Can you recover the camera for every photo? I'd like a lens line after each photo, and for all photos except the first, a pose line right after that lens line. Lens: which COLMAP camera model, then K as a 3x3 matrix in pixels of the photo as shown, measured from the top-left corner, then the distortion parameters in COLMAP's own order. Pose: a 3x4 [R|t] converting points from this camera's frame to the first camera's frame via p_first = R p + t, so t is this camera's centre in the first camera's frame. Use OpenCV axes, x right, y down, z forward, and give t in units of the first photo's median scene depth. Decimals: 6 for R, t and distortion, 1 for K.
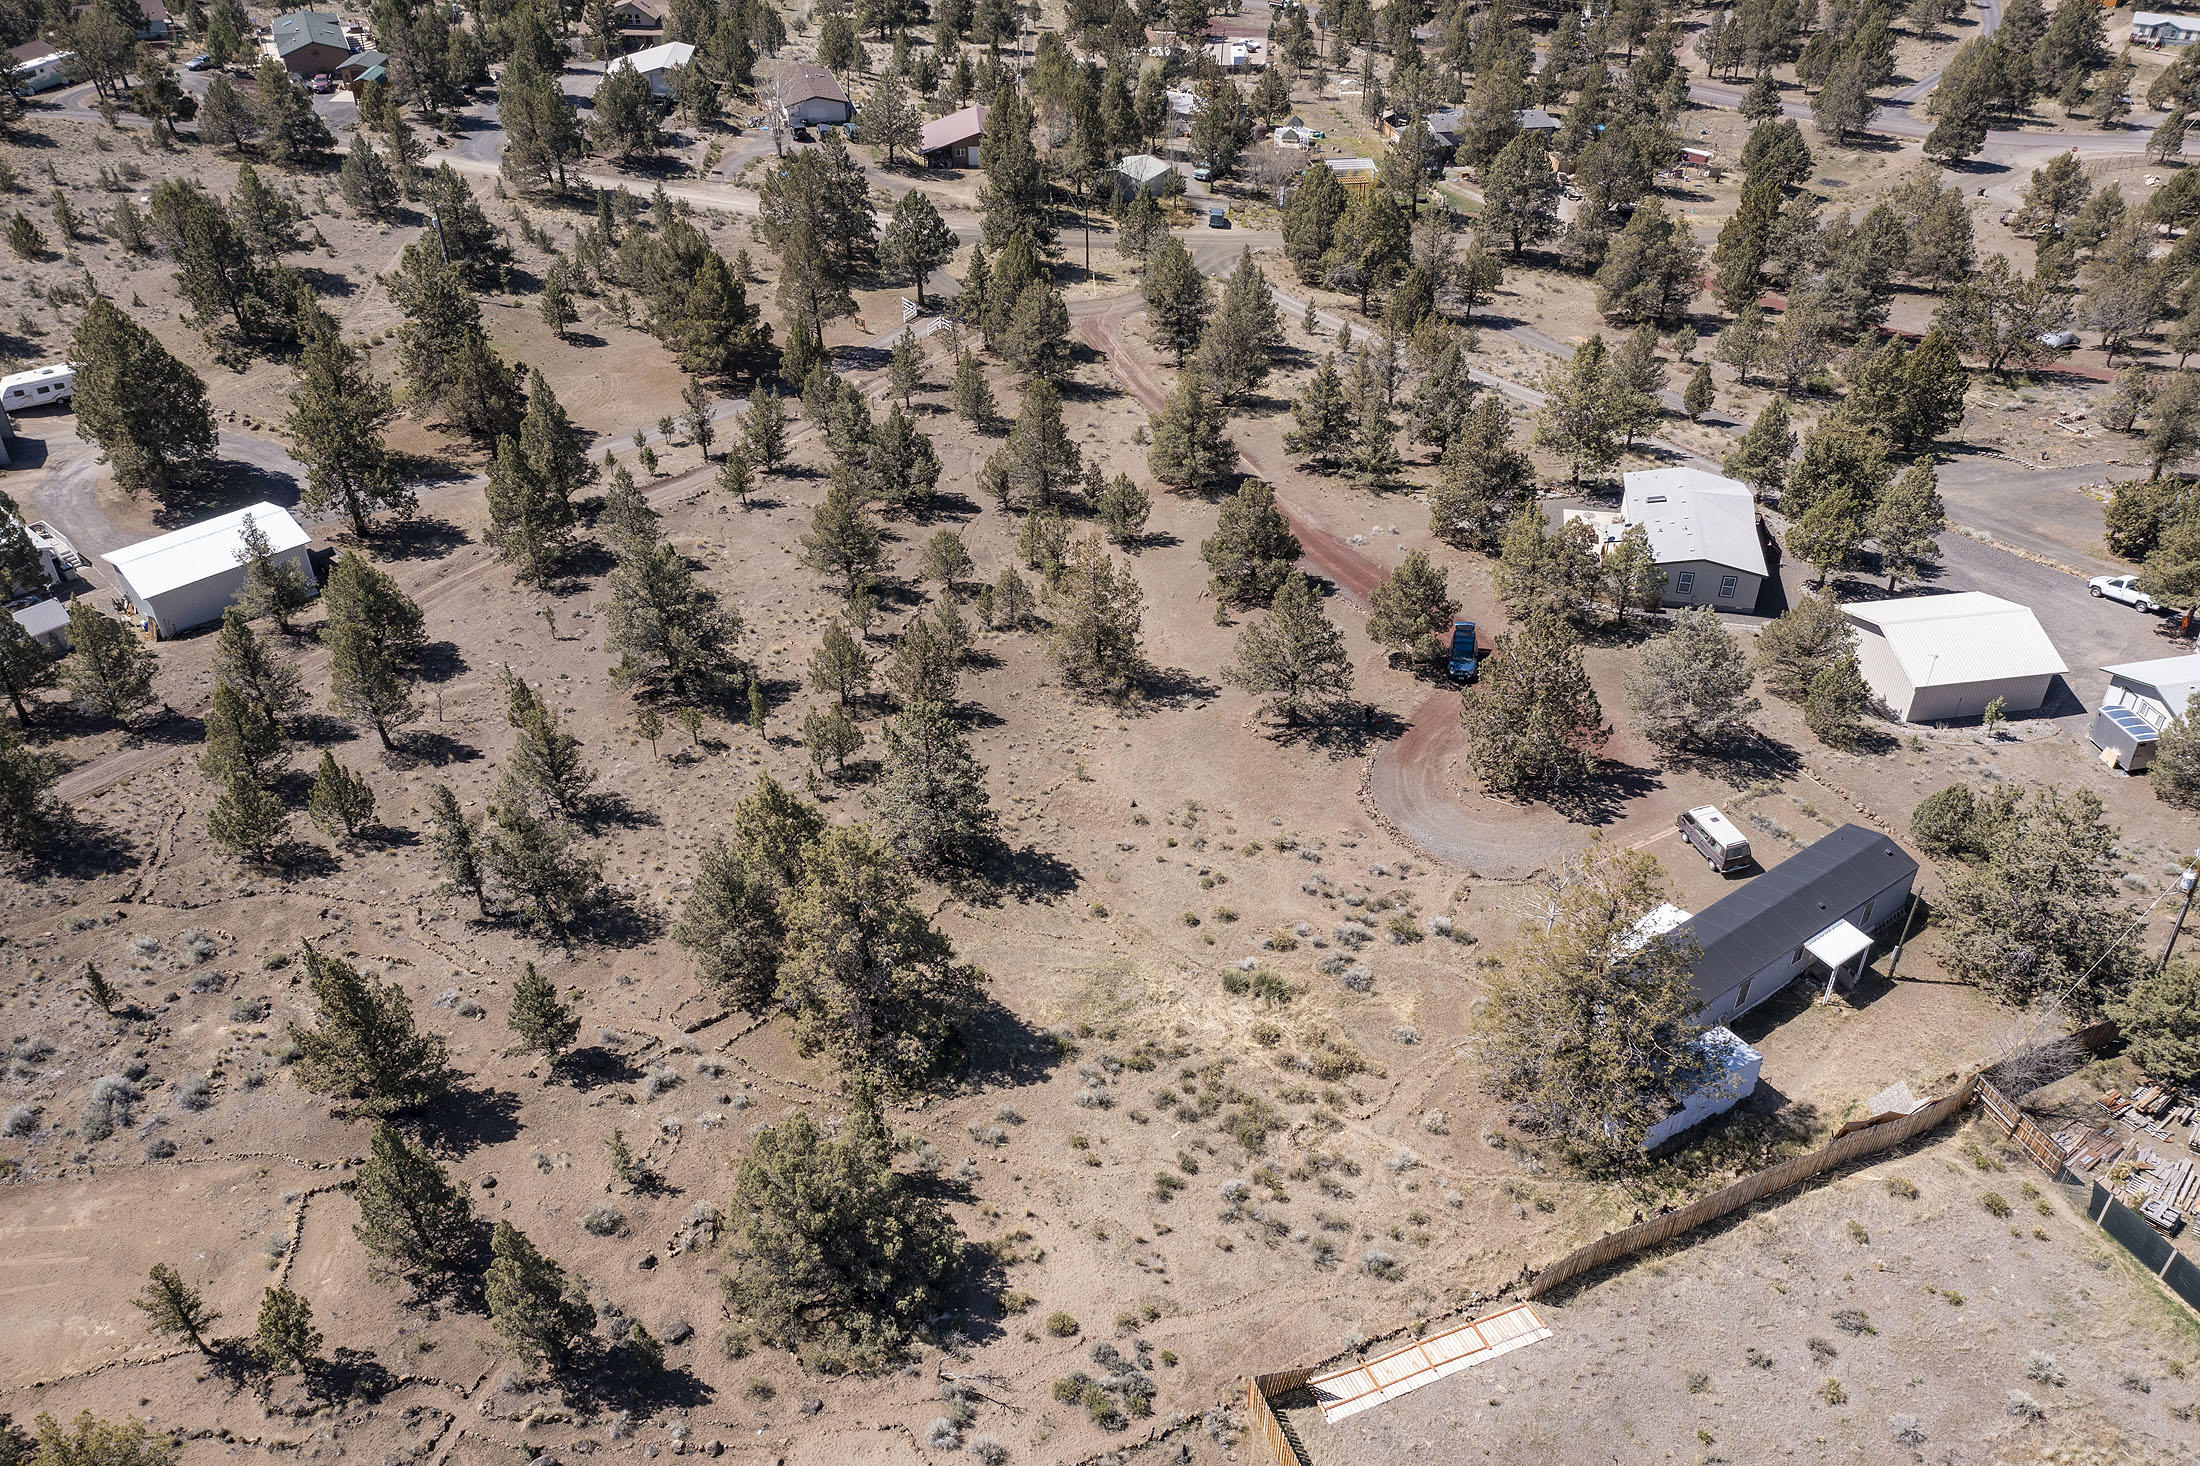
lens RADIAL K [[1728.2, 0, 1099.9], [0, 1728.2, 721.1], [0, 0, 1]] dist [-0.015726, 0.008644]
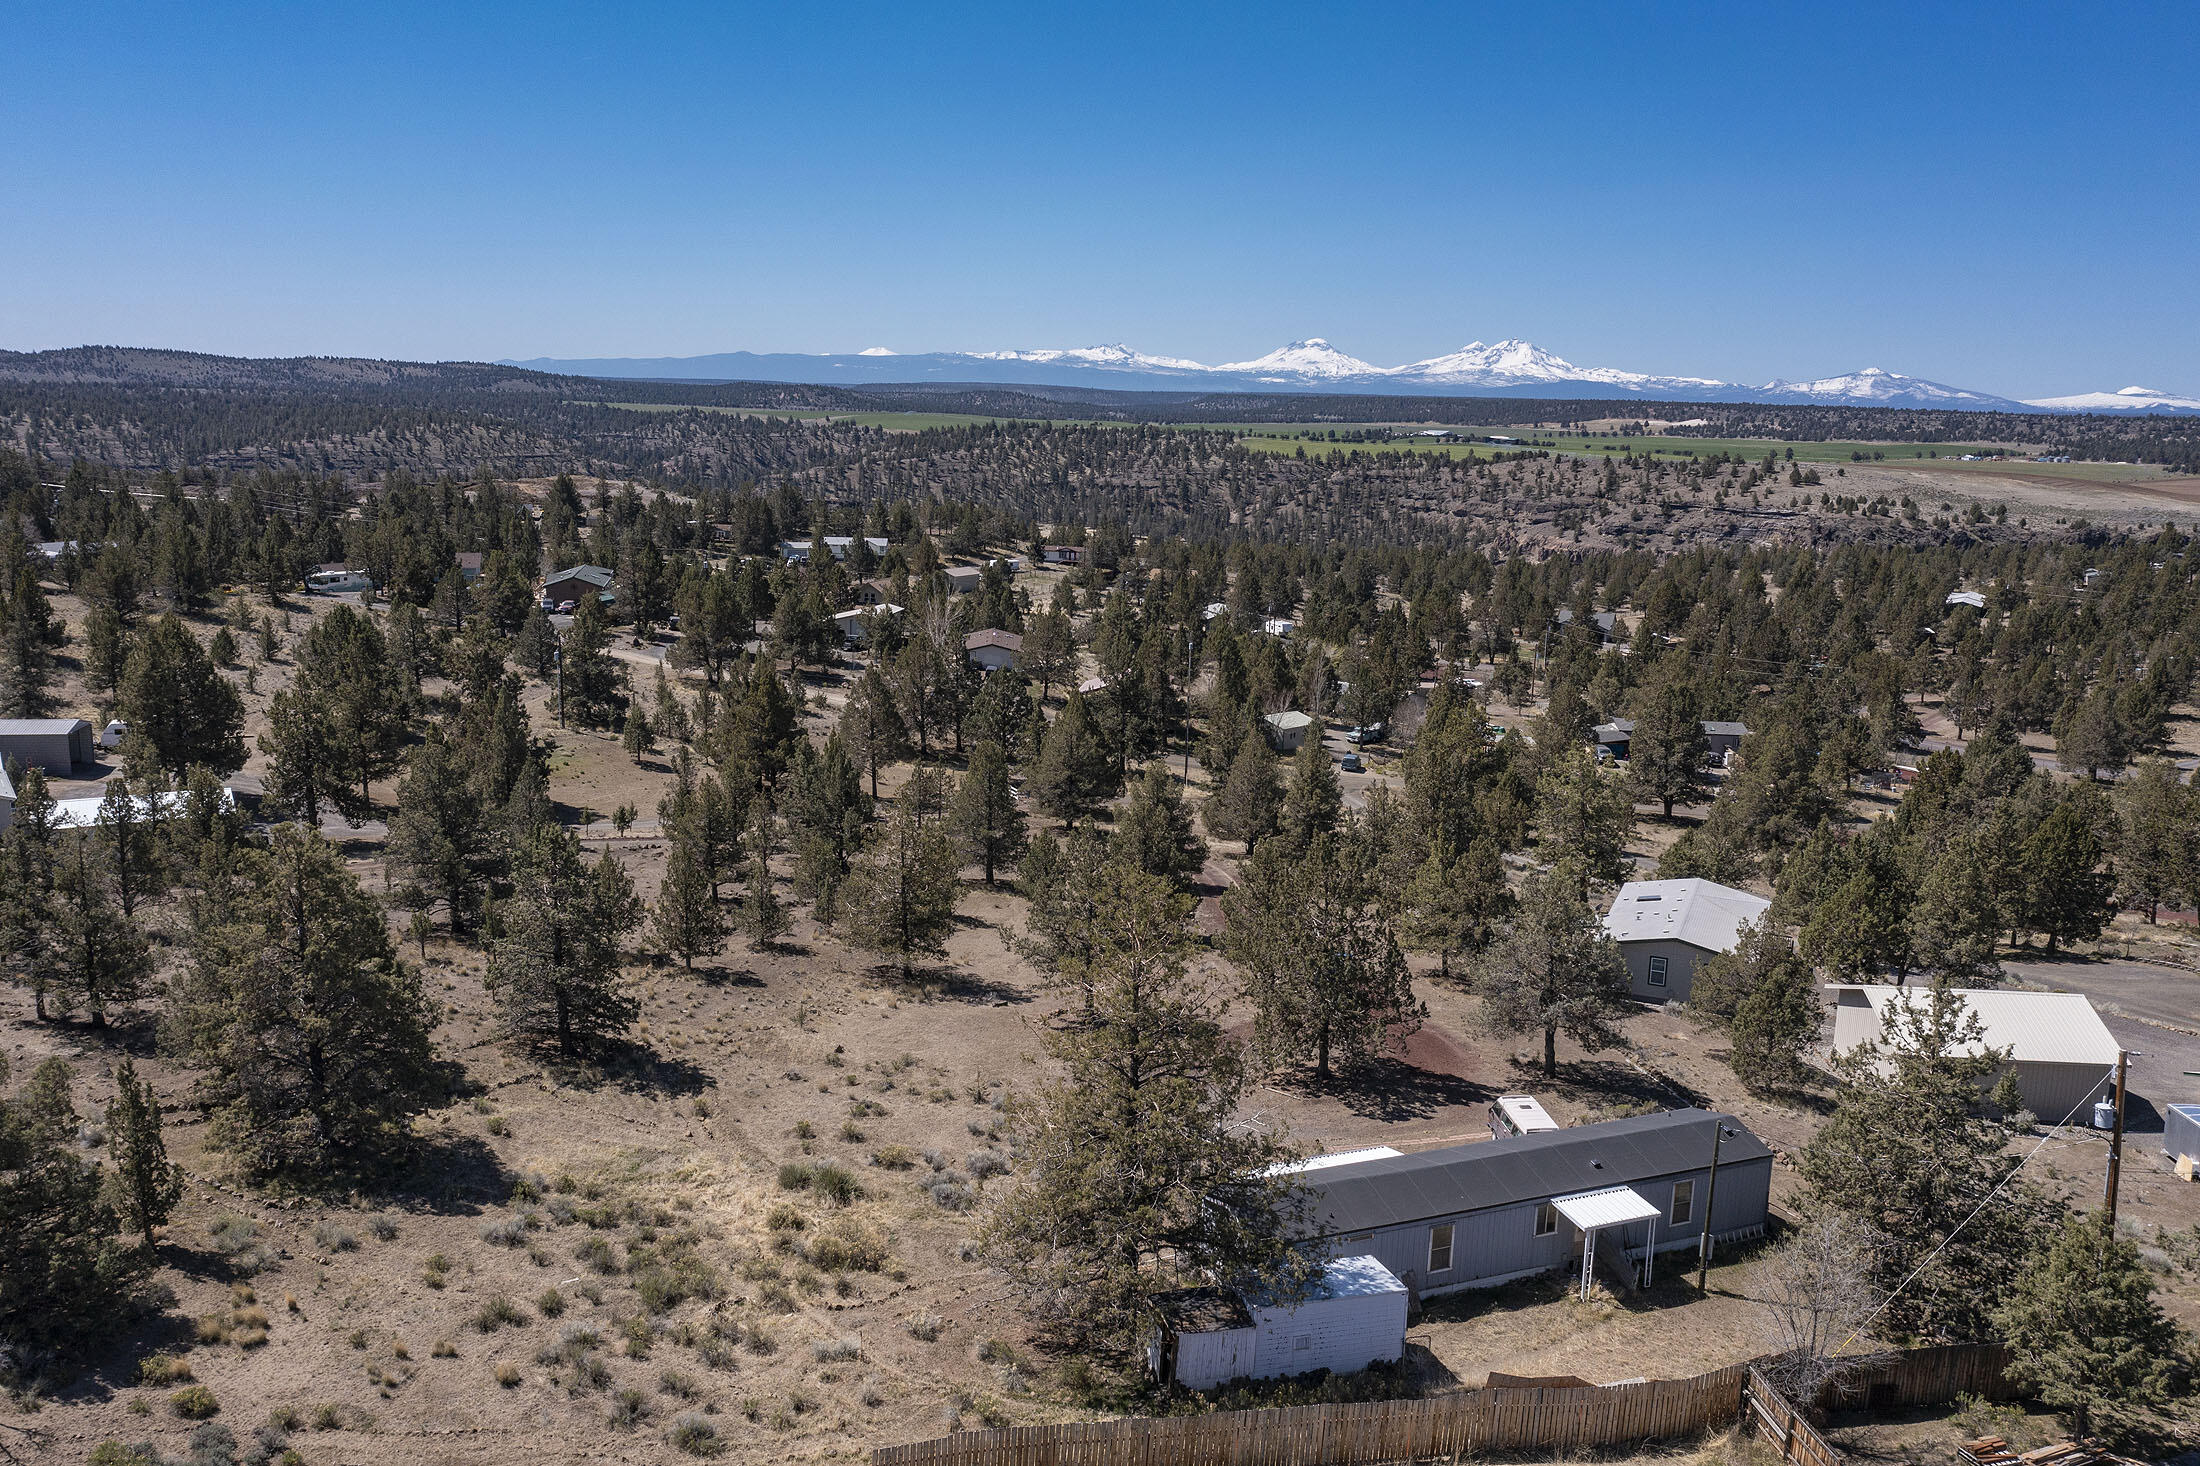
lens RADIAL K [[1728.2, 0, 1099.9], [0, 1728.2, 721.1], [0, 0, 1]] dist [-0.015726, 0.008644]
pose [[0.972909, 0.068794, -0.220716, 0.322978], [-0.155669, 0.900777, -0.405422, 0.229700], [0.170925, 0.428798, 0.887084, 0.239486]]
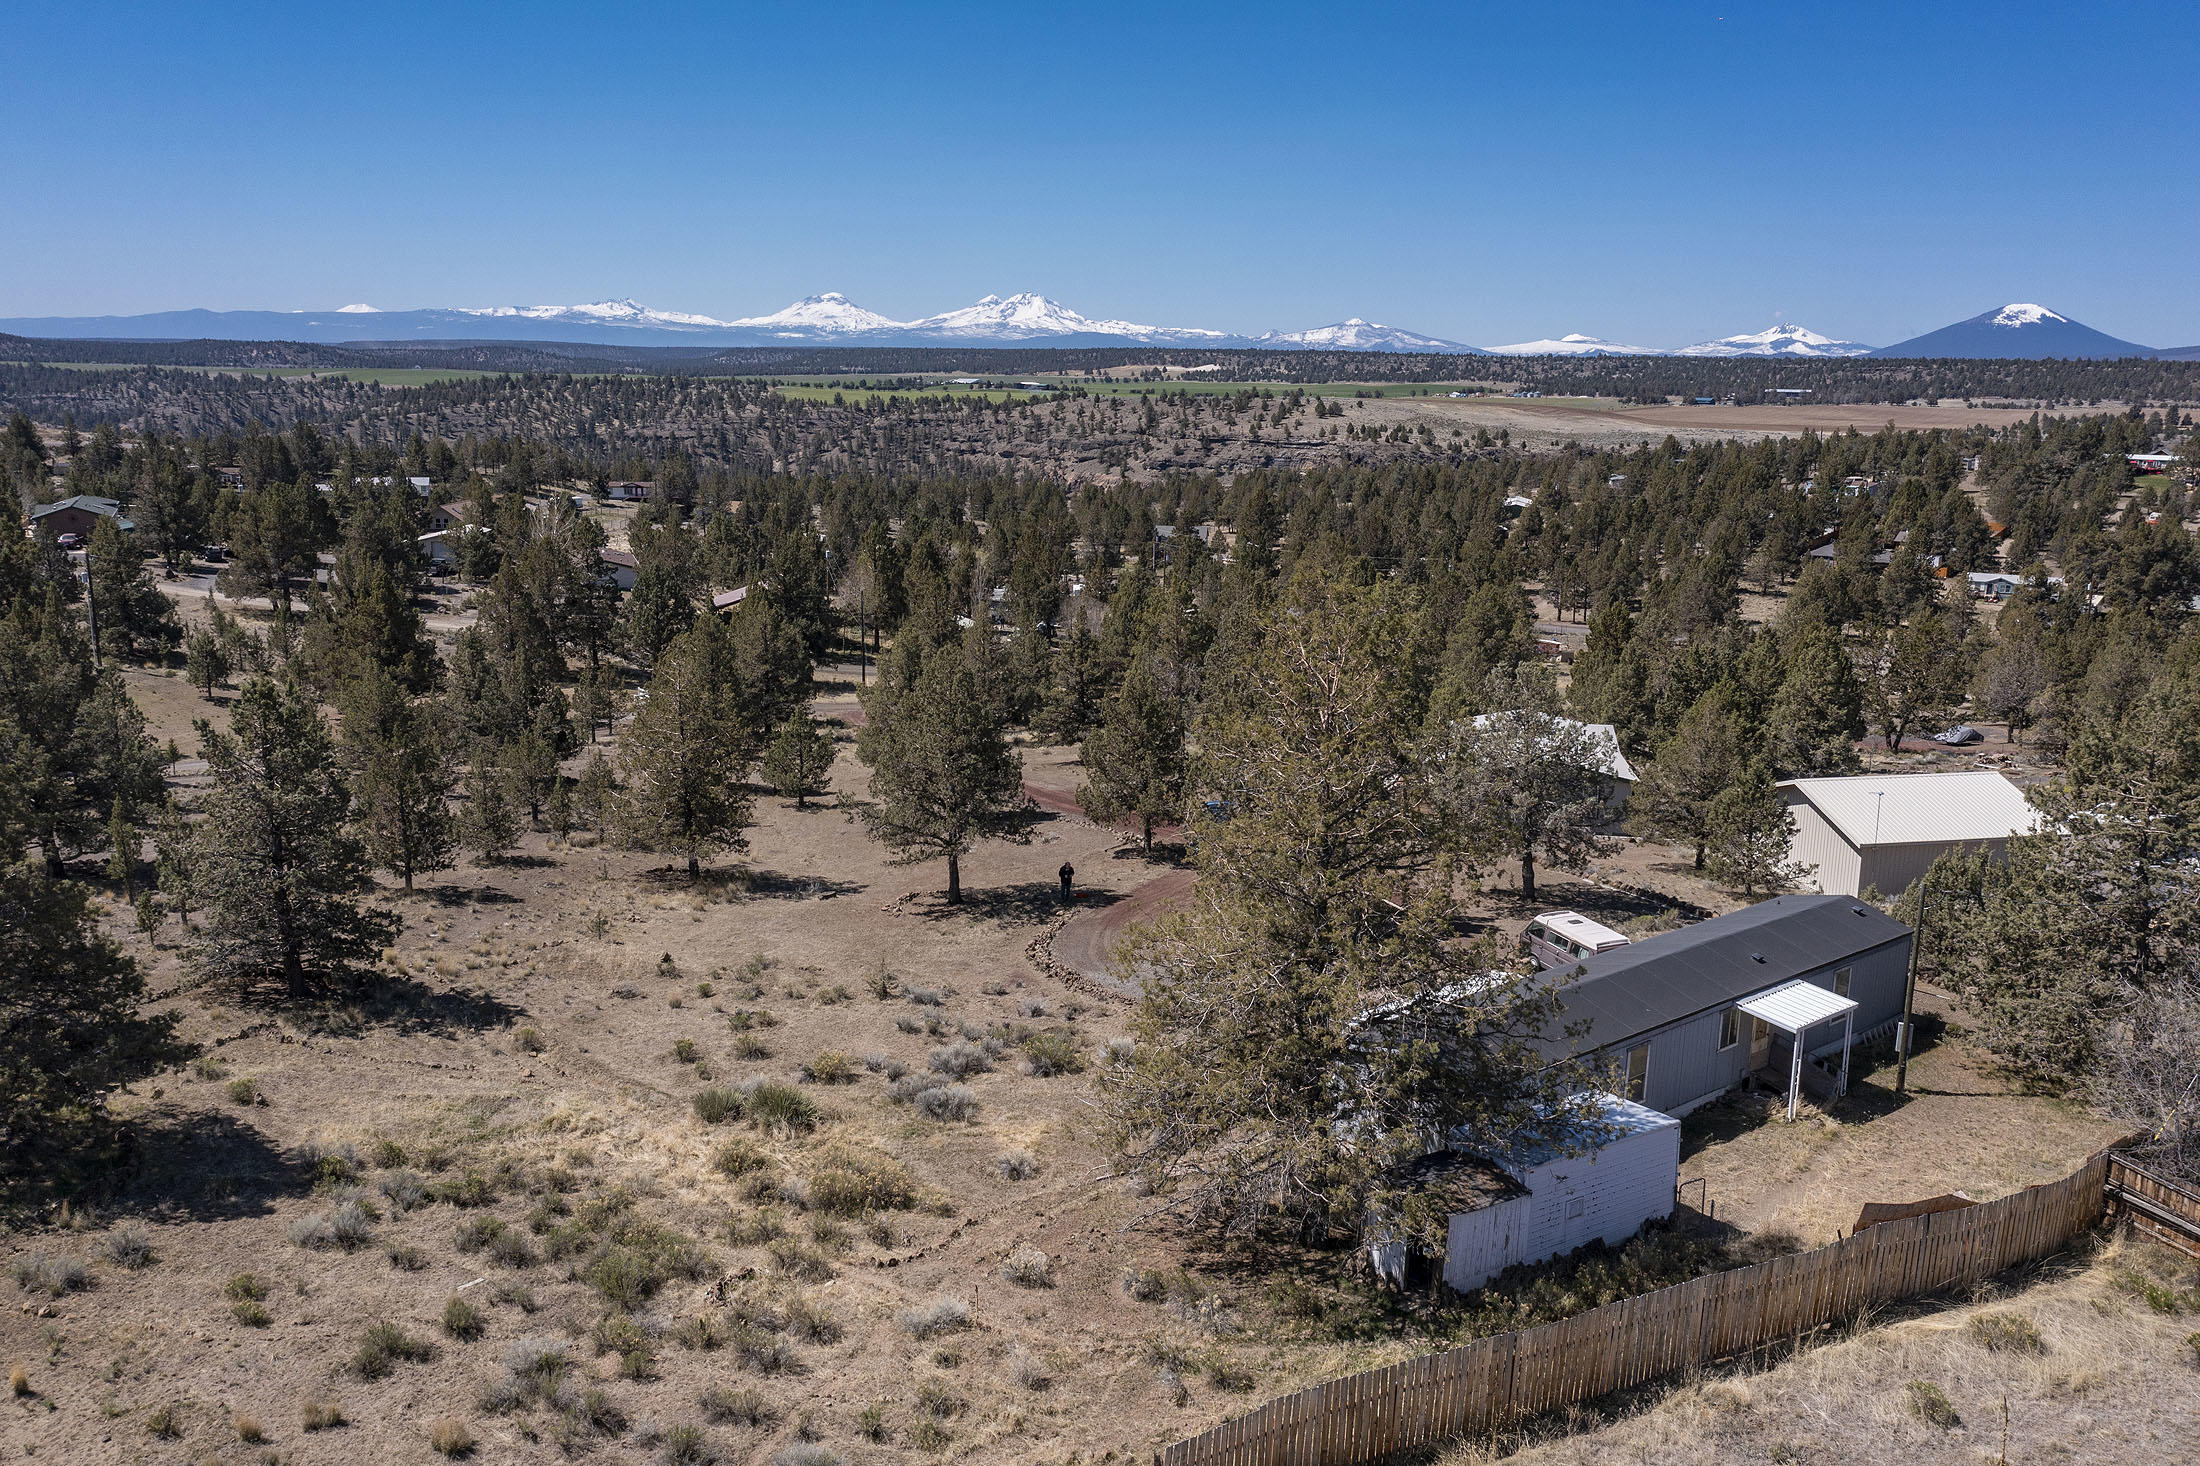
lens RADIAL K [[1728.2, 0, 1099.9], [0, 1728.2, 721.1], [0, 0, 1]] dist [-0.015726, 0.008644]
pose [[0.999078, 0.008071, 0.042177, 0.155972], [0.009582, 0.915511, -0.402179, 0.232225], [-0.041860, 0.402212, 0.914589, 0.402855]]
